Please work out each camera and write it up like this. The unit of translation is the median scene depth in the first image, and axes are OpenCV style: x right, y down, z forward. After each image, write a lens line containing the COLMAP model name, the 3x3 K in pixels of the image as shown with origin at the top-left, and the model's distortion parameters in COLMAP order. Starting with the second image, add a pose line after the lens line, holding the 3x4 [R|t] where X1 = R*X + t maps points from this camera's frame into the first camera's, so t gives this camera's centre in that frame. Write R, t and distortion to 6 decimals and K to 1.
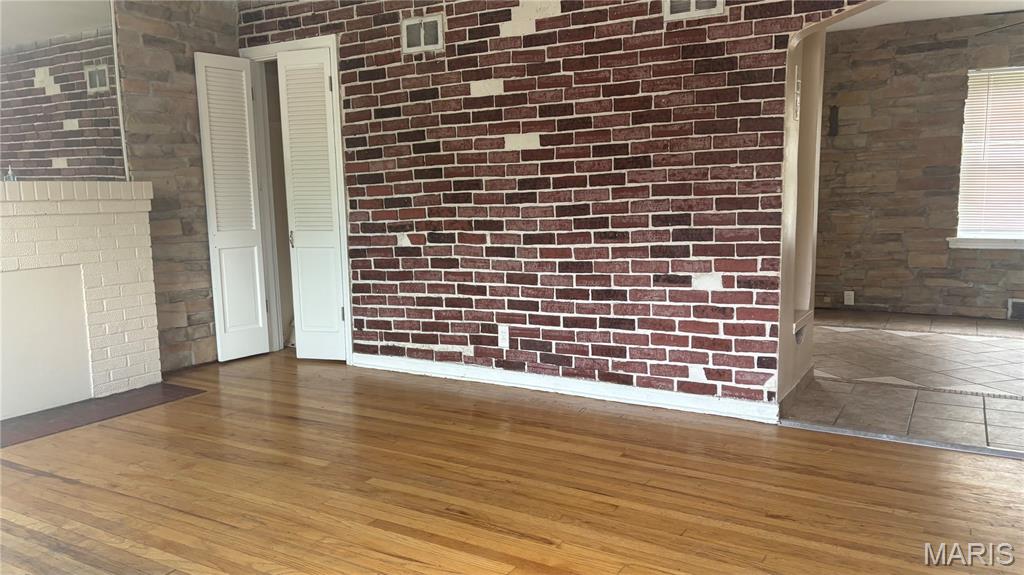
lens RADIAL K [[773.4, 0, 510.0], [0, 773.4, 291.6], [0, 0, 1]] dist [0.038305, -0.012705]
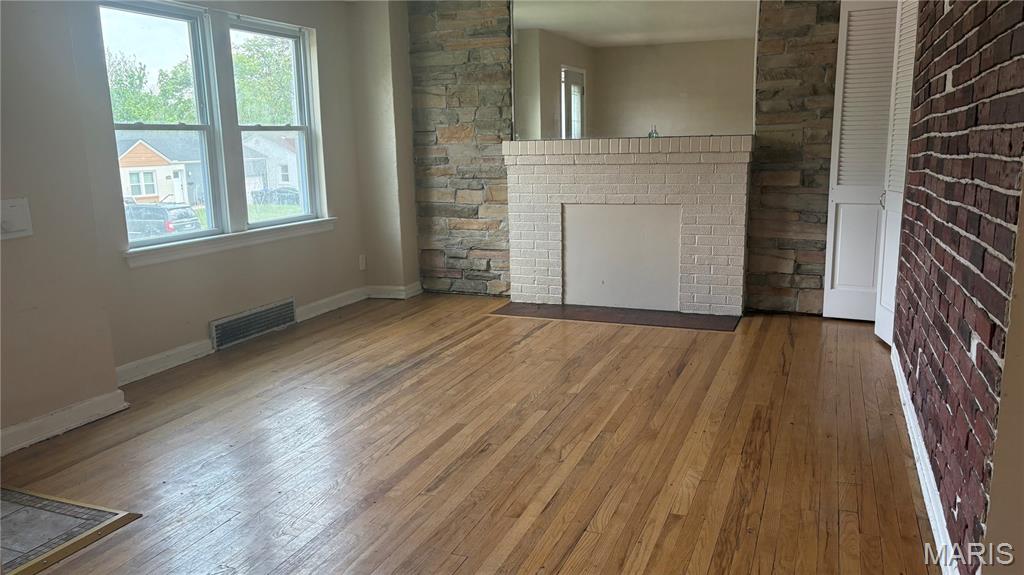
lens RADIAL K [[773.4, 0, 514.9], [0, 773.4, 285.1], [0, 0, 1]] dist [0.038305, -0.012705]
pose [[0.148890, 0.199098, -0.968603, 0.578659], [-0.115265, 0.976338, 0.182970, -0.094428], [0.982113, 0.084403, 0.168316, 0.488905]]
